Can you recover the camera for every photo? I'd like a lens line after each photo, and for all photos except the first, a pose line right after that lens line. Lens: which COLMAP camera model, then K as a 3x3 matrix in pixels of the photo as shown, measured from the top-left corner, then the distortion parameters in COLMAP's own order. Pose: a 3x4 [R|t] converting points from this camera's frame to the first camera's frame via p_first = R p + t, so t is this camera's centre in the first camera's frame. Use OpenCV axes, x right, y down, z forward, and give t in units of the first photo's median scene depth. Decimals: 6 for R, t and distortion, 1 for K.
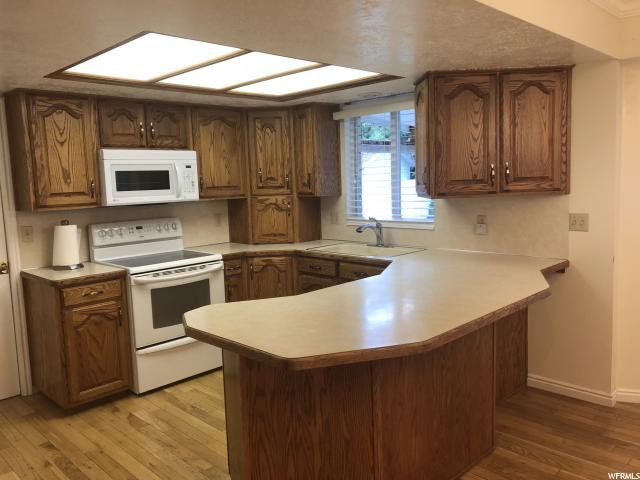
lens RADIAL K [[529.9, 0, 309.6], [0, 529.9, 238.0], [0, 0, 1]] dist [0.031919, -0.018482]
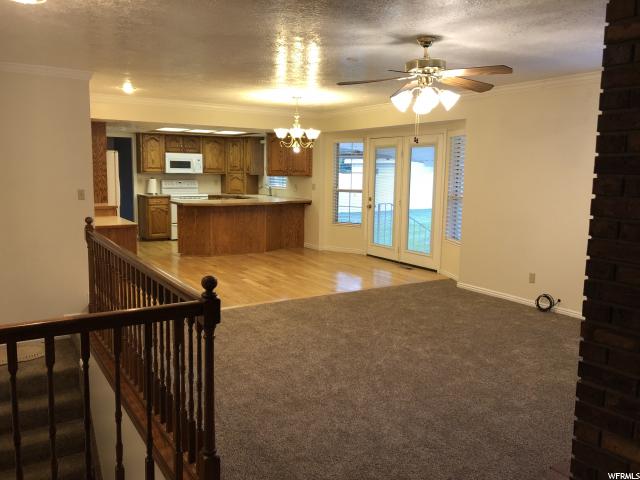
lens RADIAL K [[529.9, 0, 309.6], [0, 529.9, 238.0], [0, 0, 1]] dist [0.031919, -0.018482]
pose [[0.975041, 0.078546, -0.207668, 0.921166], [-0.074602, 0.996854, 0.026766, 0.143448], [0.209117, -0.010606, 0.977833, -1.515541]]
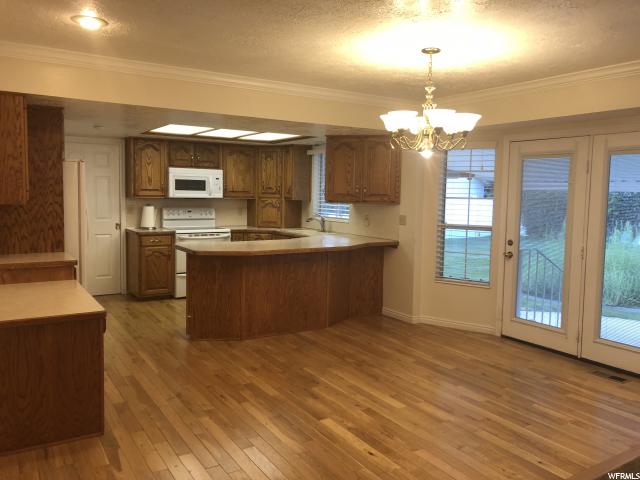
lens RADIAL K [[529.9, 0, 309.6], [0, 529.9, 238.0], [0, 0, 1]] dist [0.031919, -0.018482]
pose [[0.973208, 0.073096, -0.217998, 0.497068], [-0.078162, 0.996832, -0.014695, 0.068160], [0.216233, 0.031341, 0.975839, -0.688286]]
